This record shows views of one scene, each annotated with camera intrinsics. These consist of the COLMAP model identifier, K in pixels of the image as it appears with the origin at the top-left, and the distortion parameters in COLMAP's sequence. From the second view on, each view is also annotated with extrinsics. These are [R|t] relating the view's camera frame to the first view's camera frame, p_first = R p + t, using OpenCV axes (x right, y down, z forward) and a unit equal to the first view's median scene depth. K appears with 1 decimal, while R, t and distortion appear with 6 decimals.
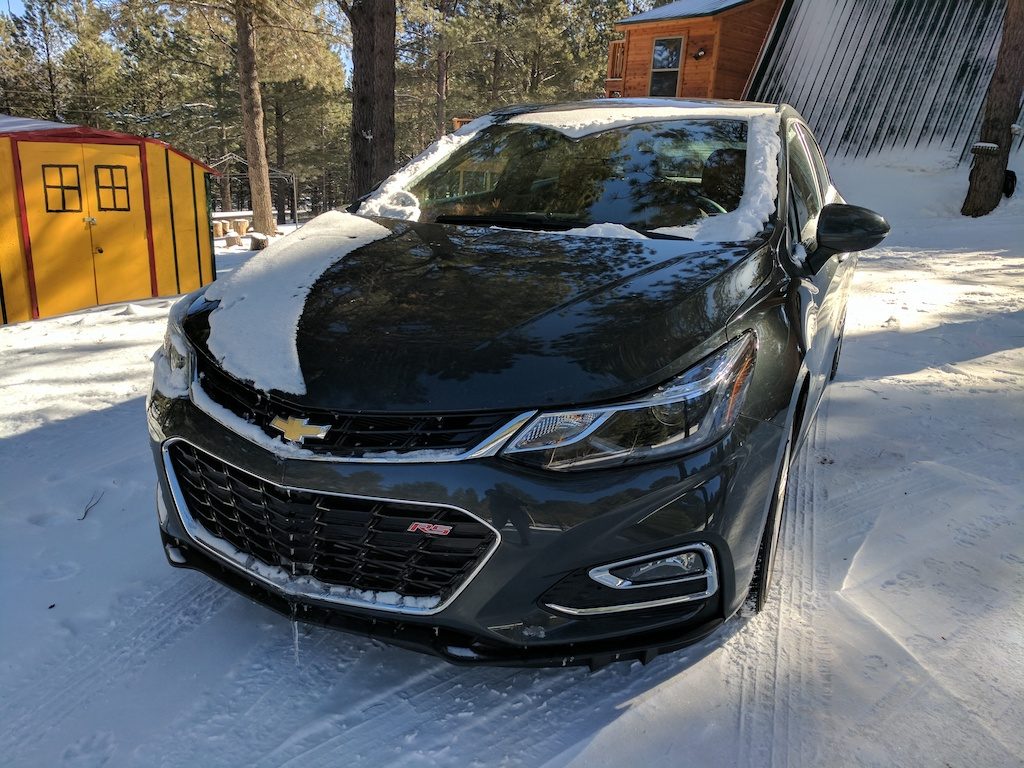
lens RADIAL K [[789.4, 0, 512.2], [0, 789.4, 383.8], [0, 0, 1]] dist [0.002016, 0.019355]
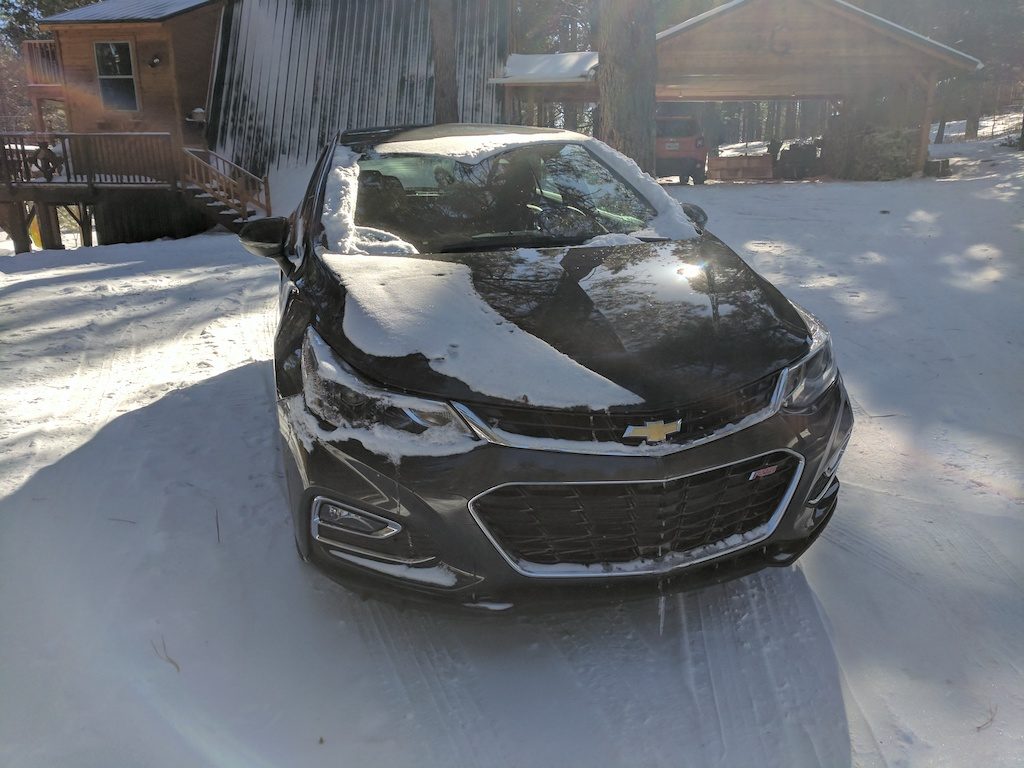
lens RADIAL K [[789.4, 0, 511.7], [0, 789.4, 383.3], [0, 0, 1]] dist [0.002016, 0.019355]
pose [[0.742213, -0.227858, 0.630239, -1.100970], [0.230415, 0.969857, 0.079290, -0.145791], [-0.629308, 0.086366, 0.772342, 0.217335]]
